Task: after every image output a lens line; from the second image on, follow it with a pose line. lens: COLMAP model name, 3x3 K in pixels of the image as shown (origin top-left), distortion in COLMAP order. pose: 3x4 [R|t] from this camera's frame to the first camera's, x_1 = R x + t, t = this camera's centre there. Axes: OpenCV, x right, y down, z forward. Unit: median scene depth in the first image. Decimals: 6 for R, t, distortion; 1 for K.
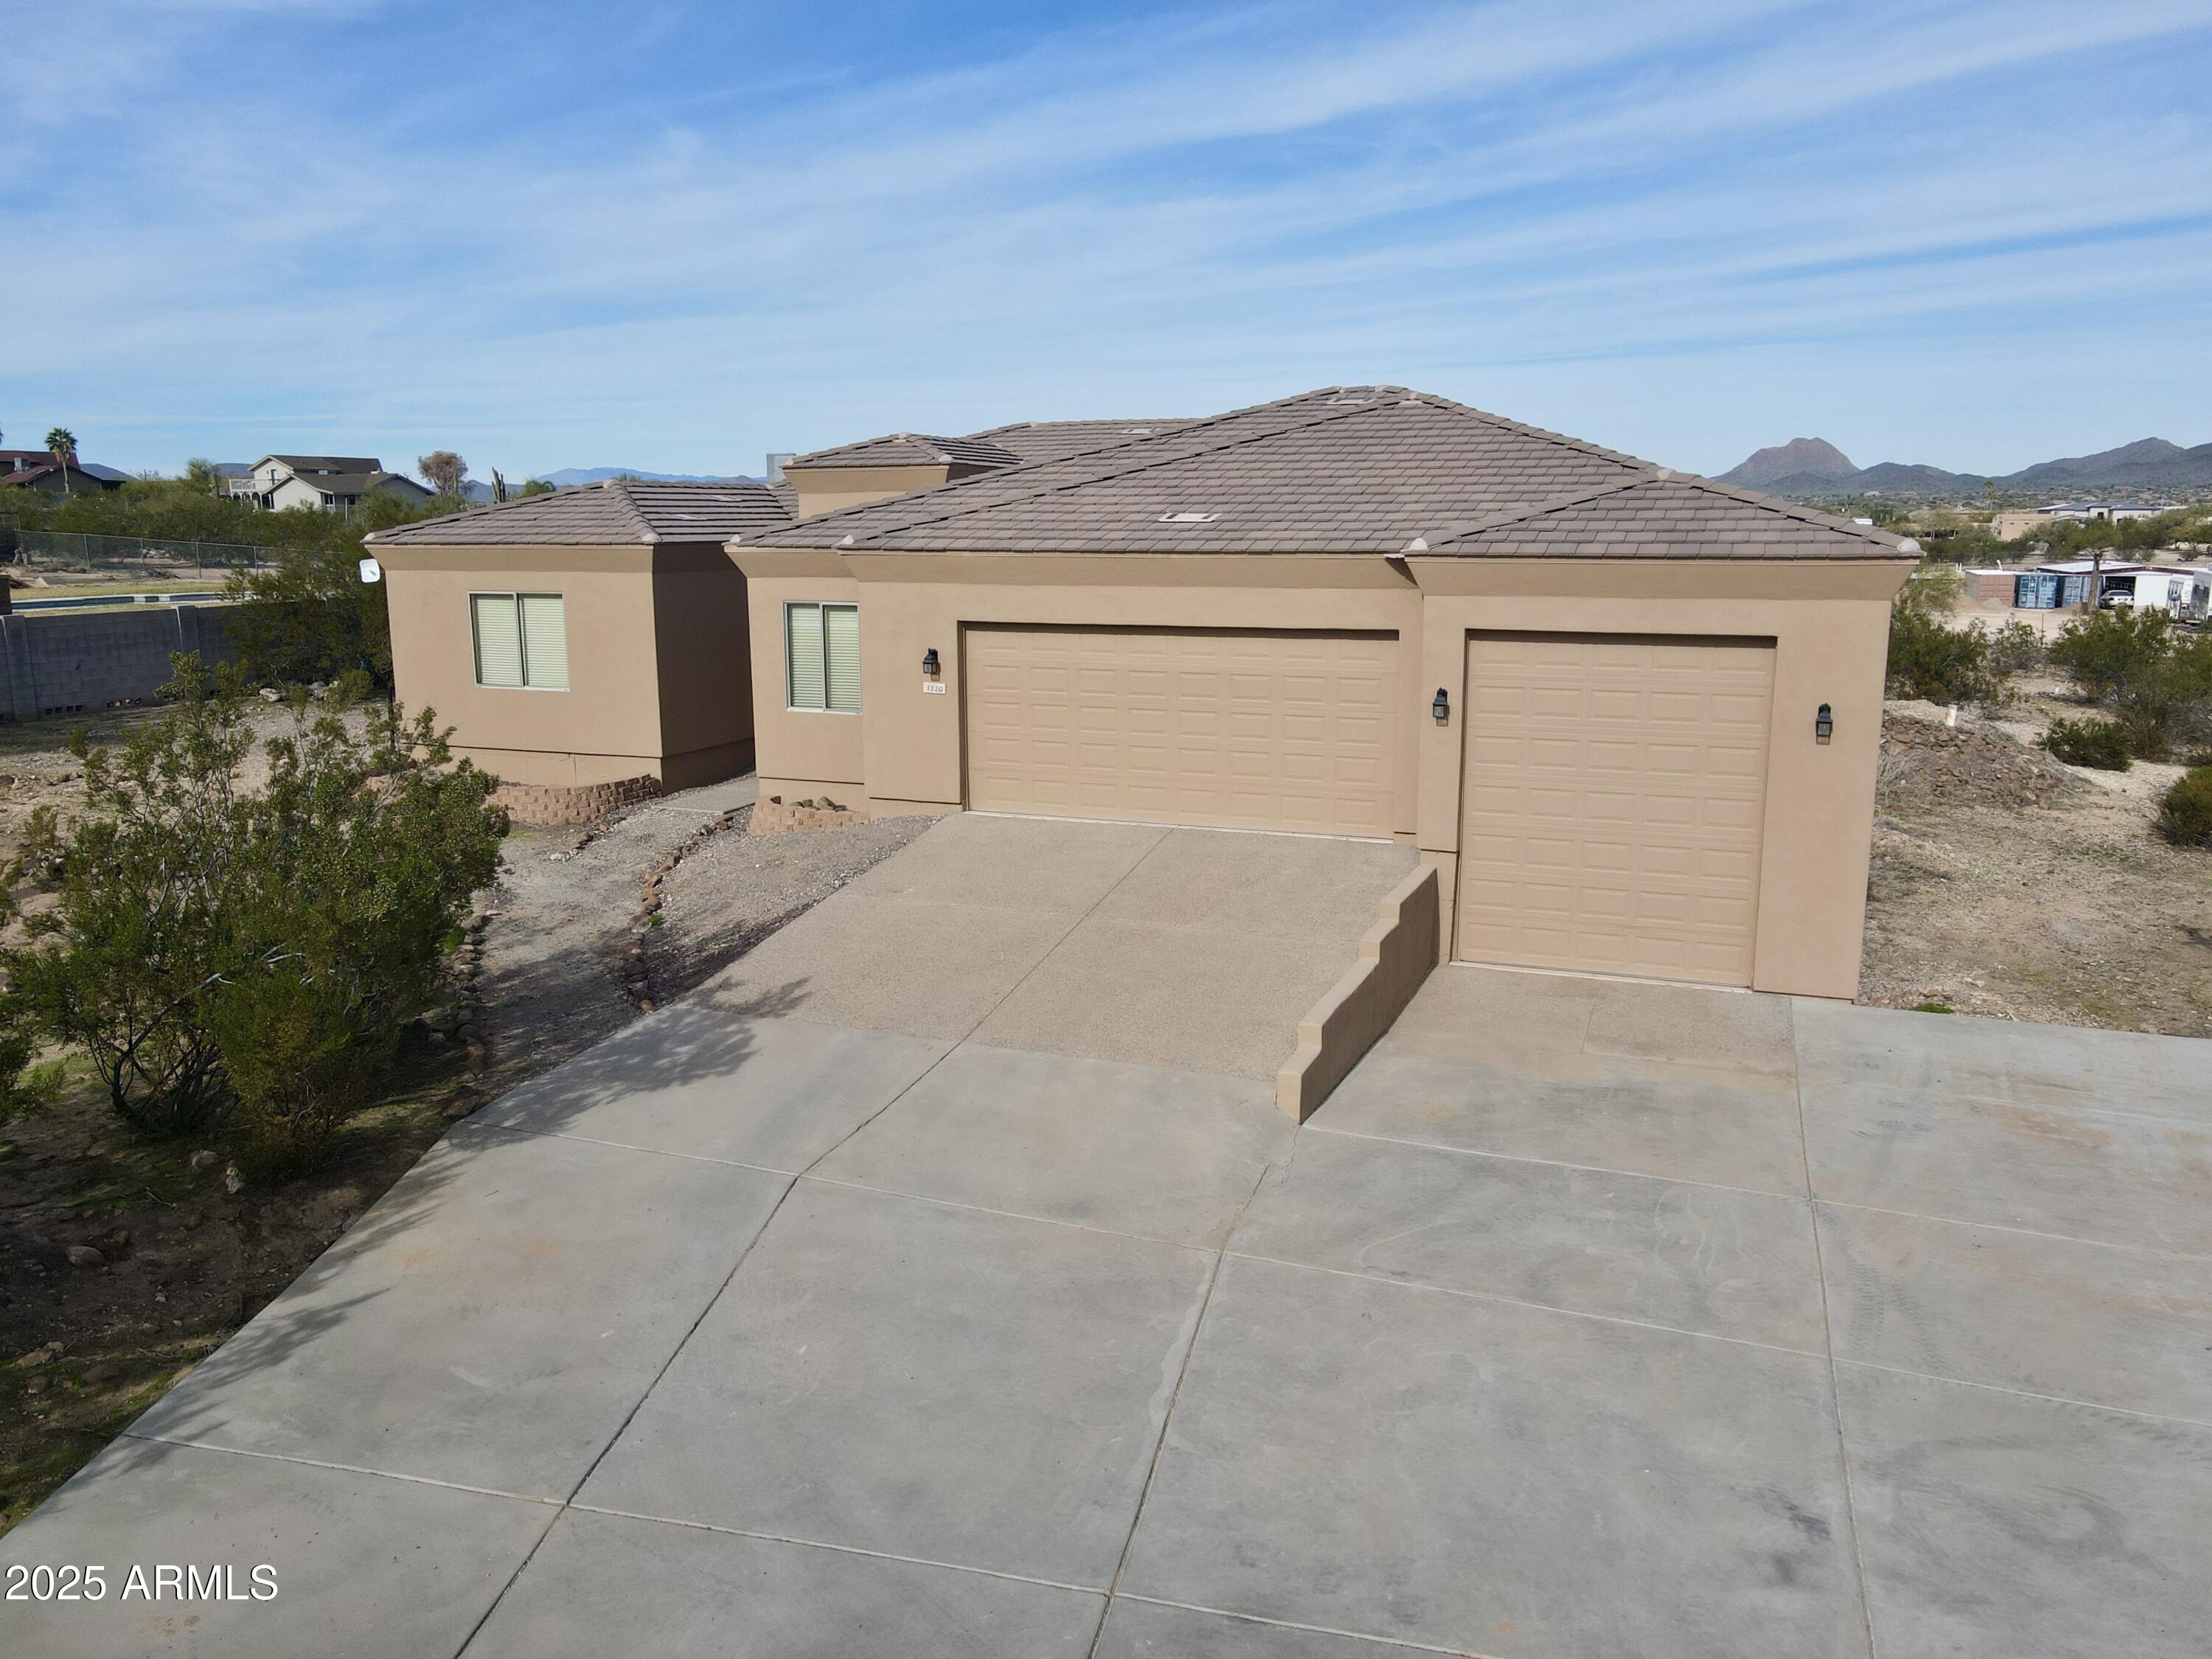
lens RADIAL K [[1621.7, 0, 1107.1], [0, 1621.7, 833.9], [0, 0, 1]] dist [-0.003110, 0.029577]
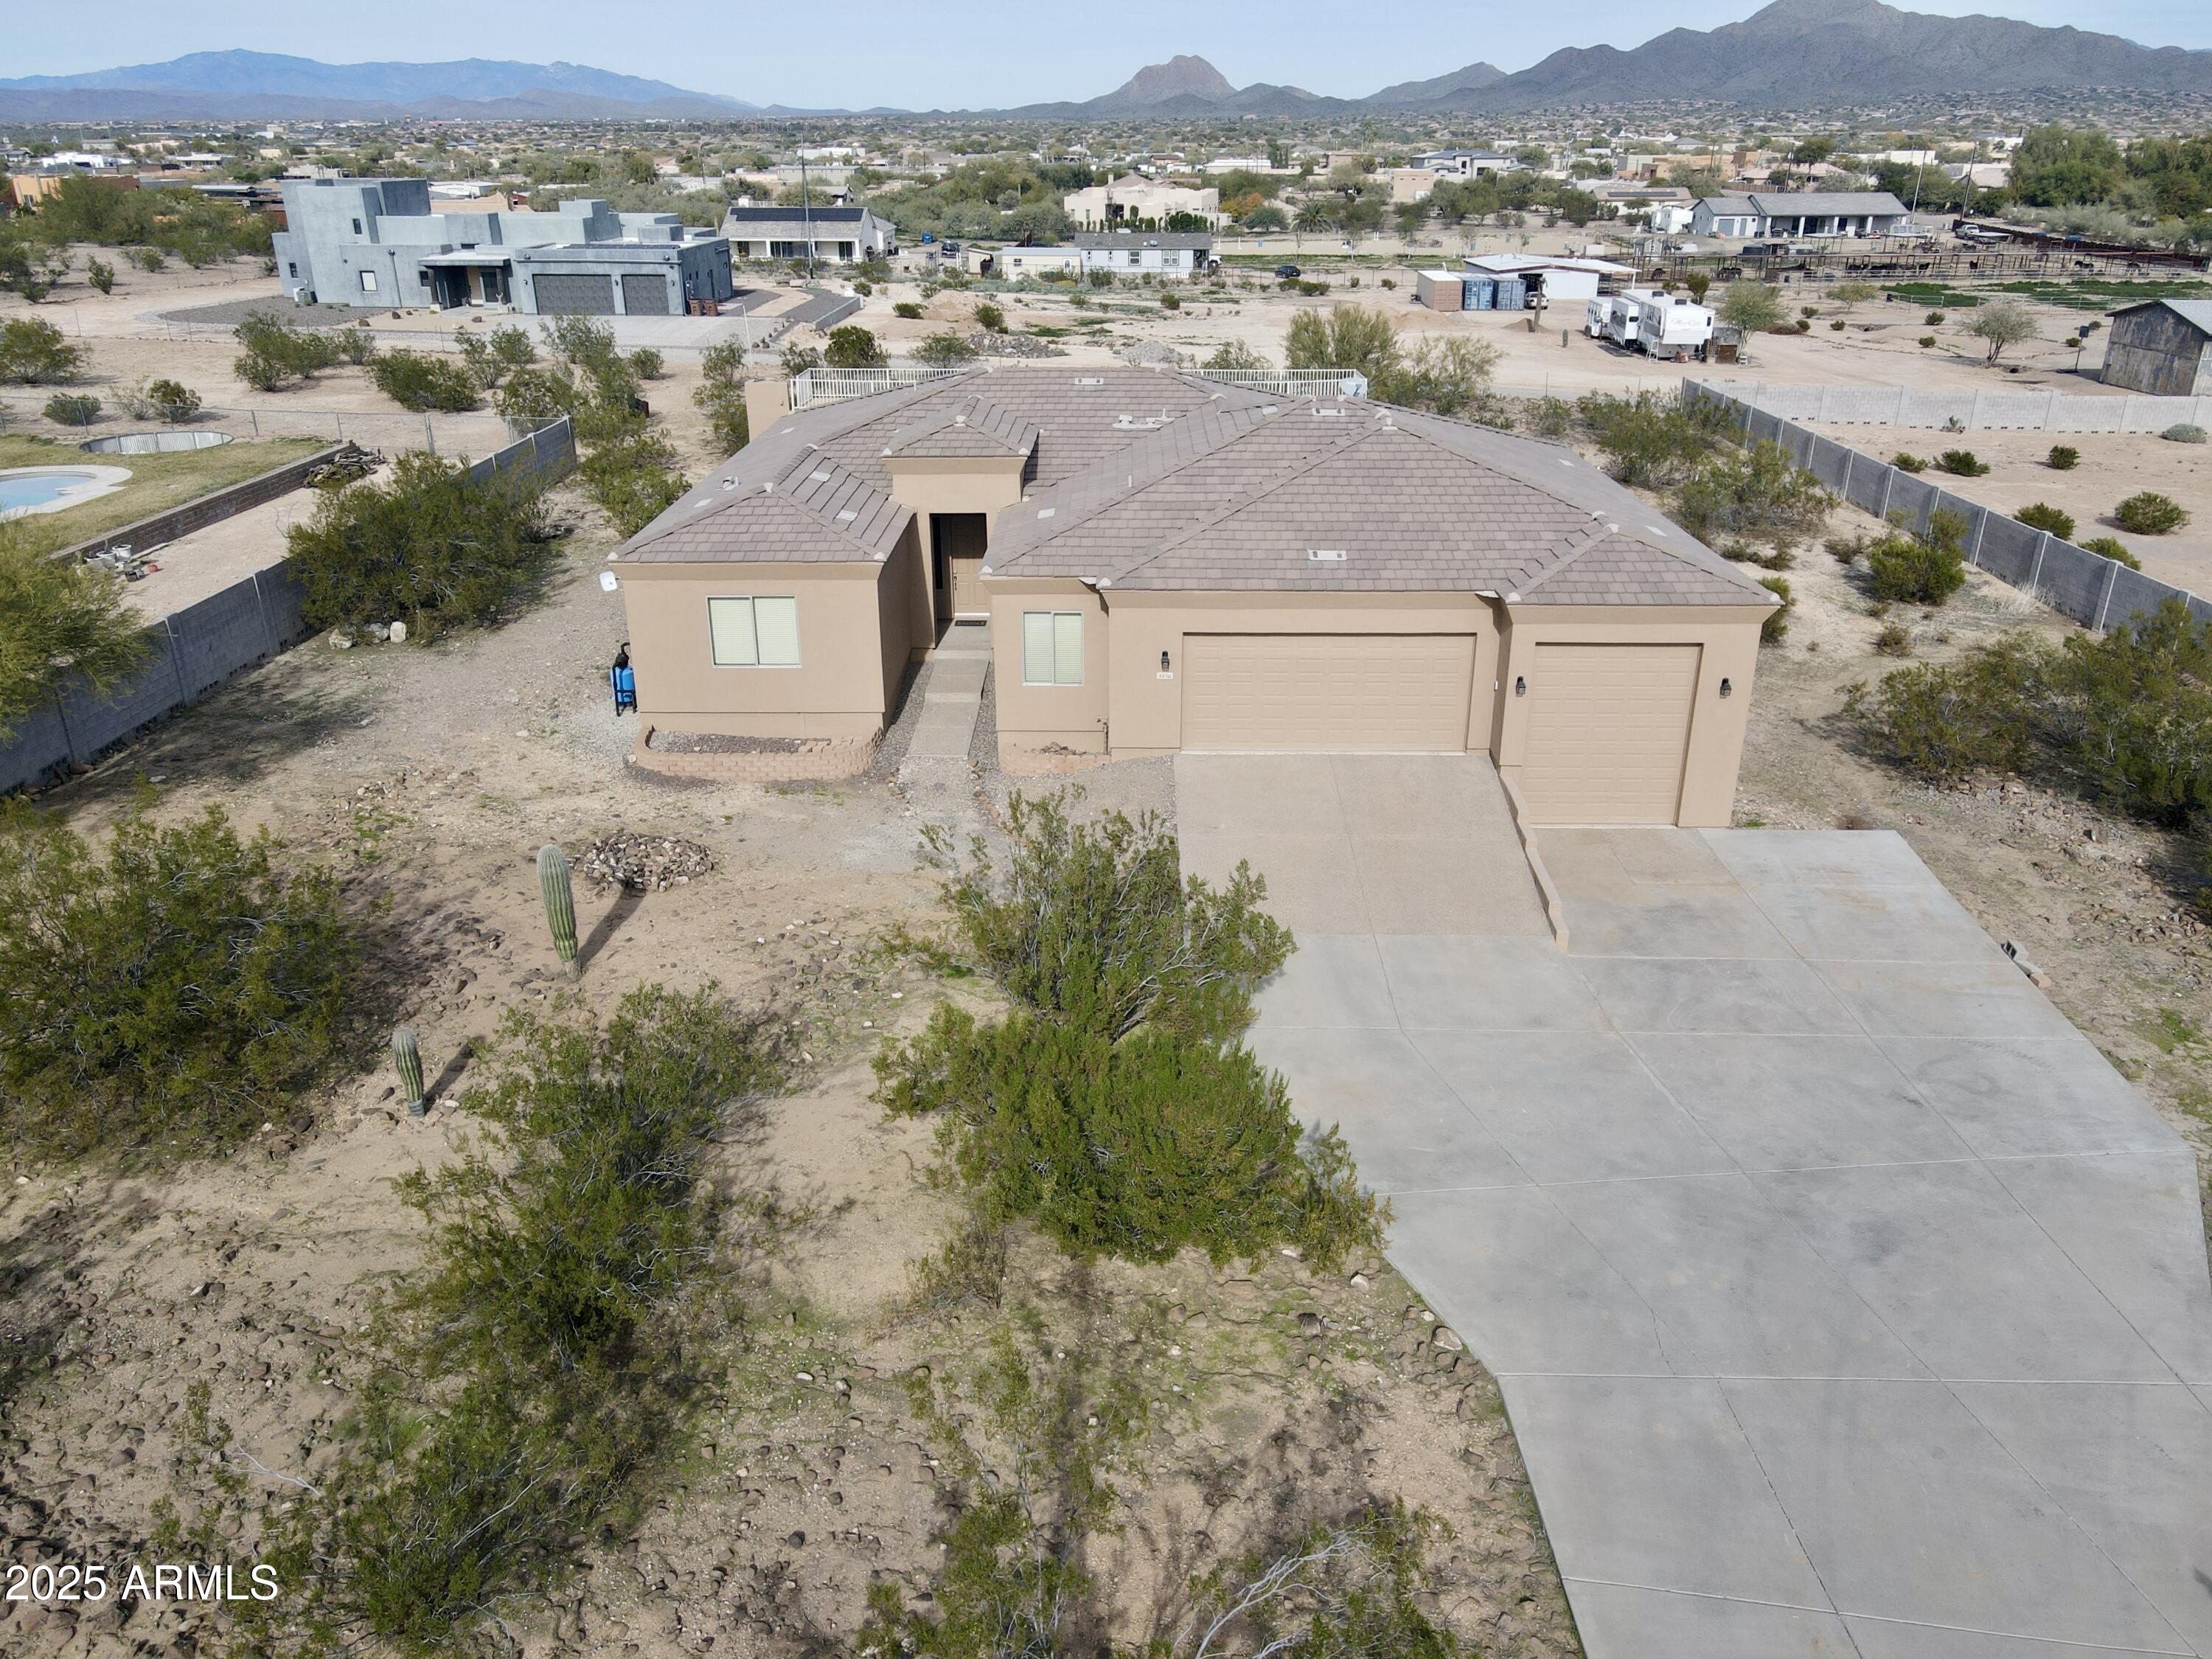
lens RADIAL K [[1626.1, 0, 1106.0], [0, 1626.1, 829.5], [0, 0, 1]] dist [0.006637, 0.001175]
pose [[0.937906, -0.133722, 0.320079, -0.986293], [0.064050, 0.973605, 0.219070, -0.426235], [-0.340925, -0.184967, 0.921714, -0.595131]]
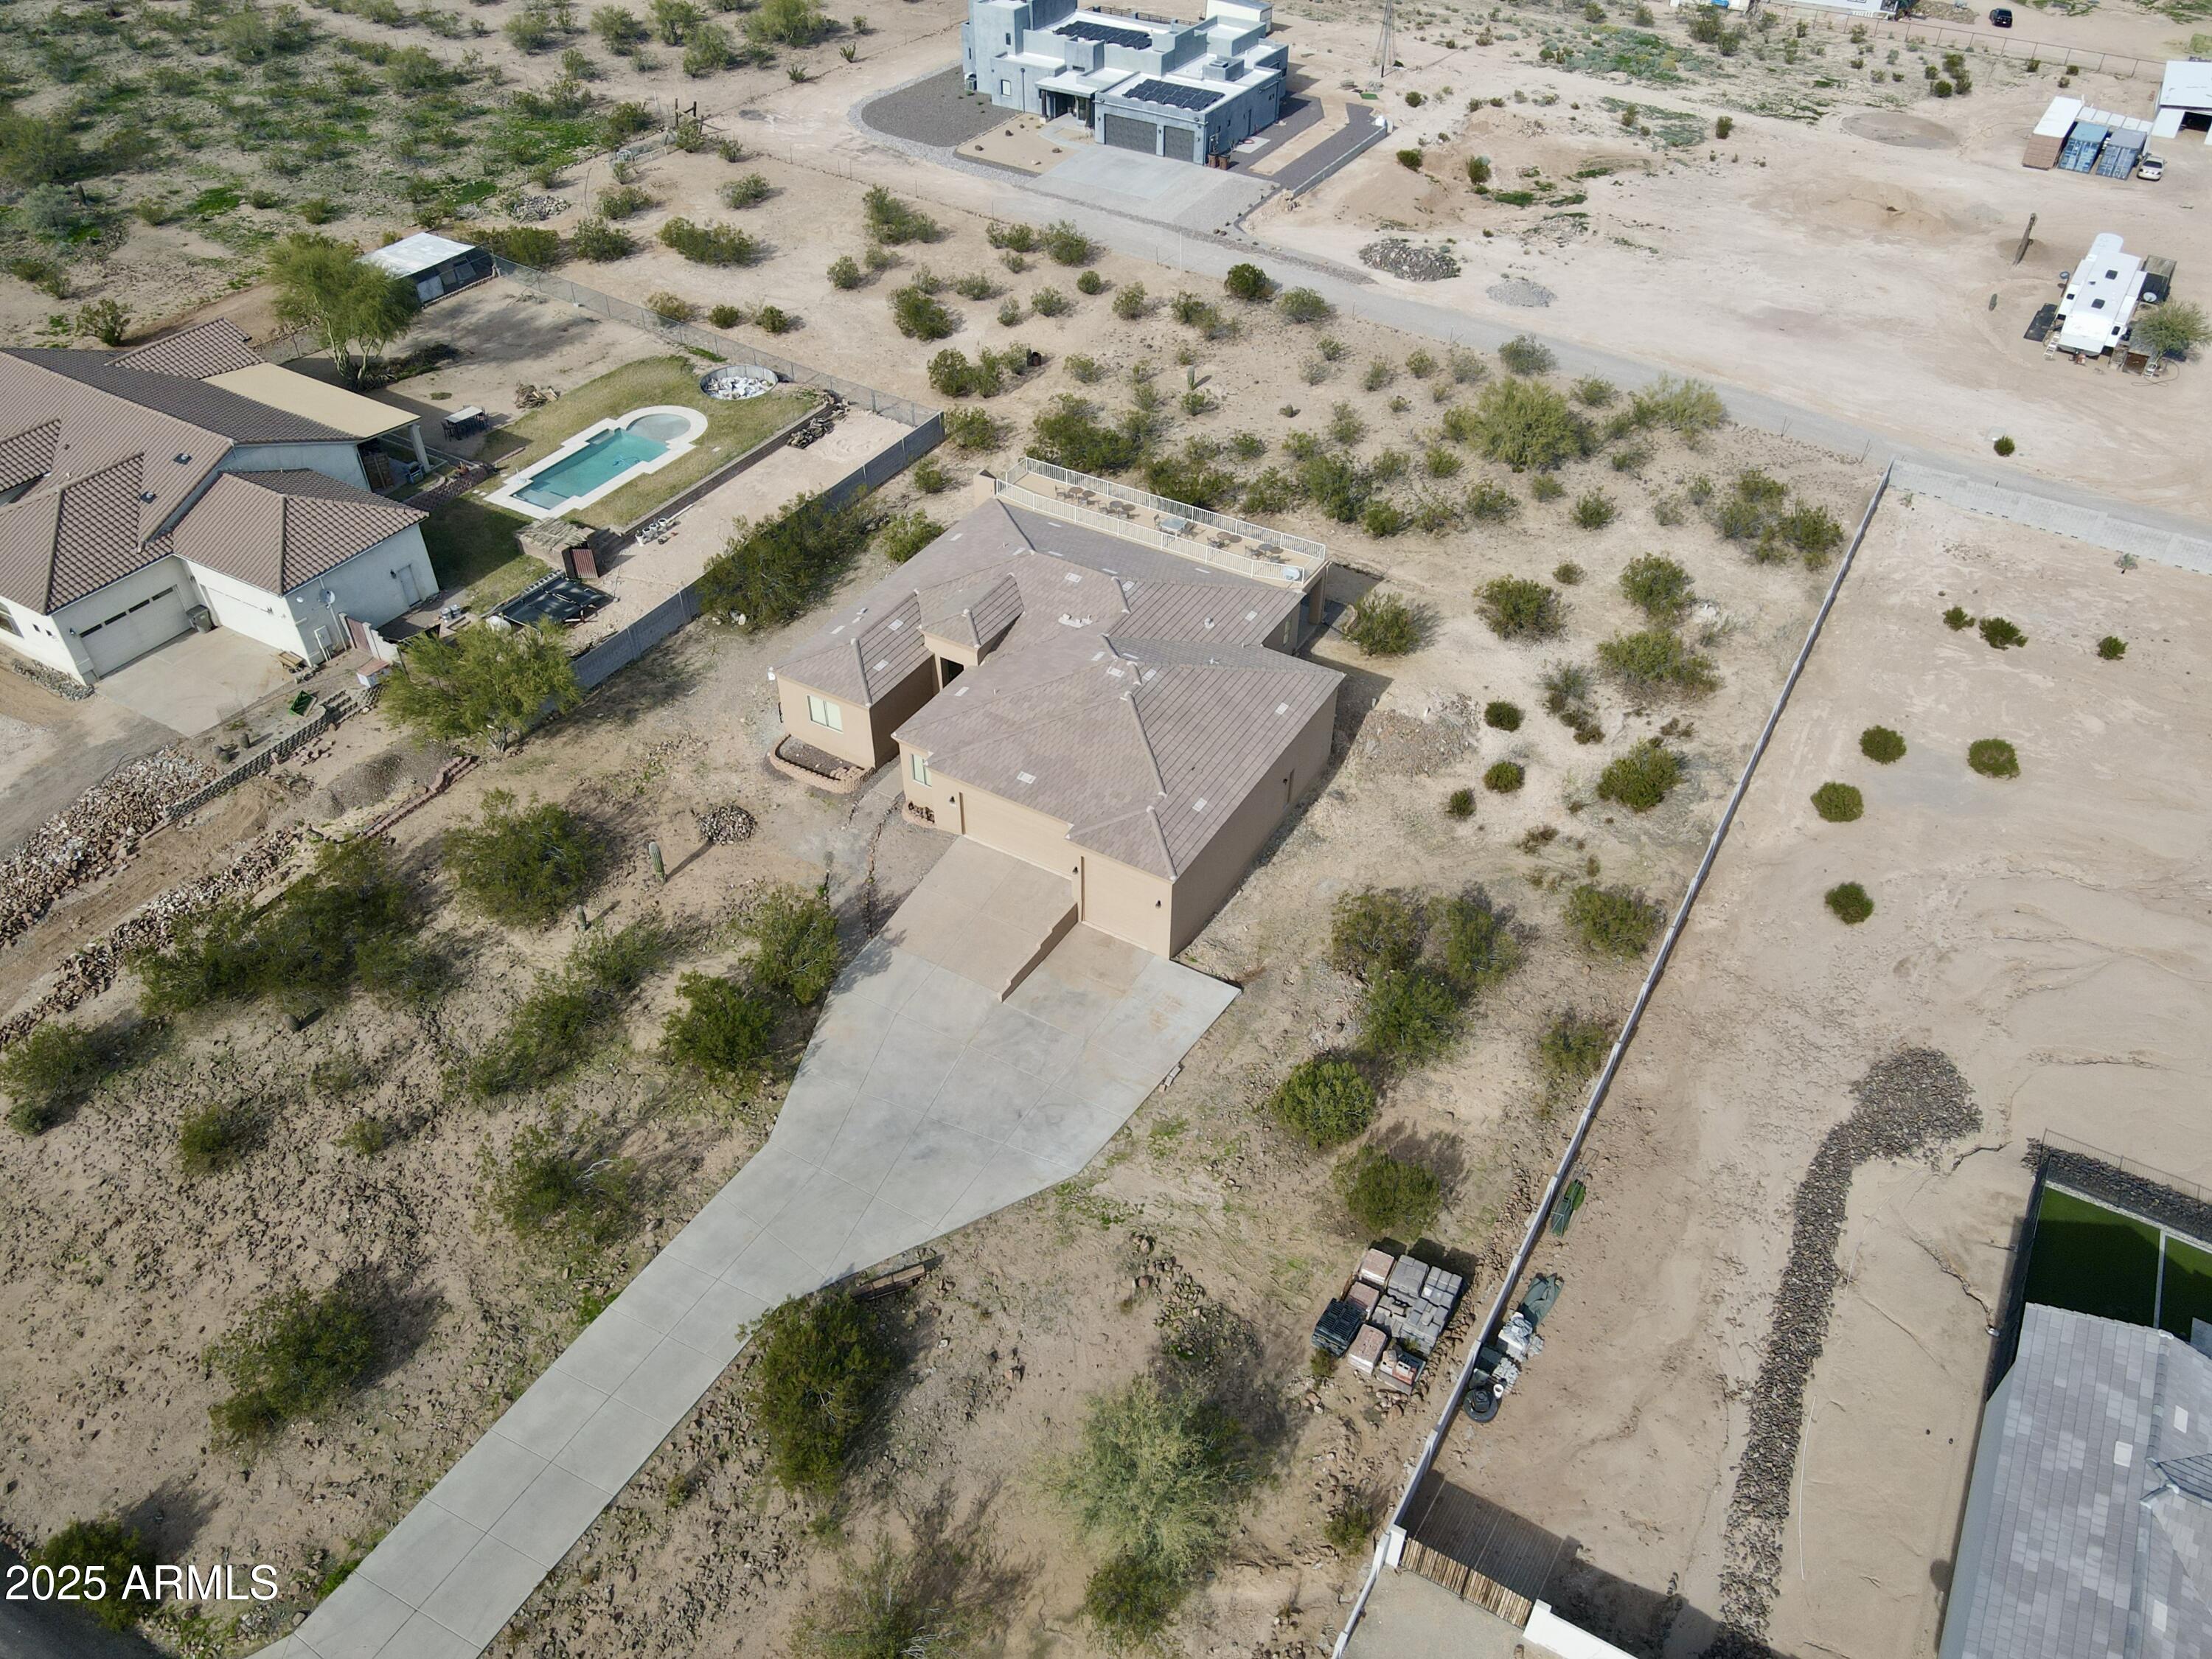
lens RADIAL K [[1621.7, 0, 1107.1], [0, 1621.7, 833.9], [0, 0, 1]] dist [-0.003110, 0.029577]
pose [[0.986151, 0.114299, -0.120176, 0.899889], [-0.038685, 0.863139, 0.503482, -2.550305], [0.161276, -0.491860, 0.855607, -2.674122]]
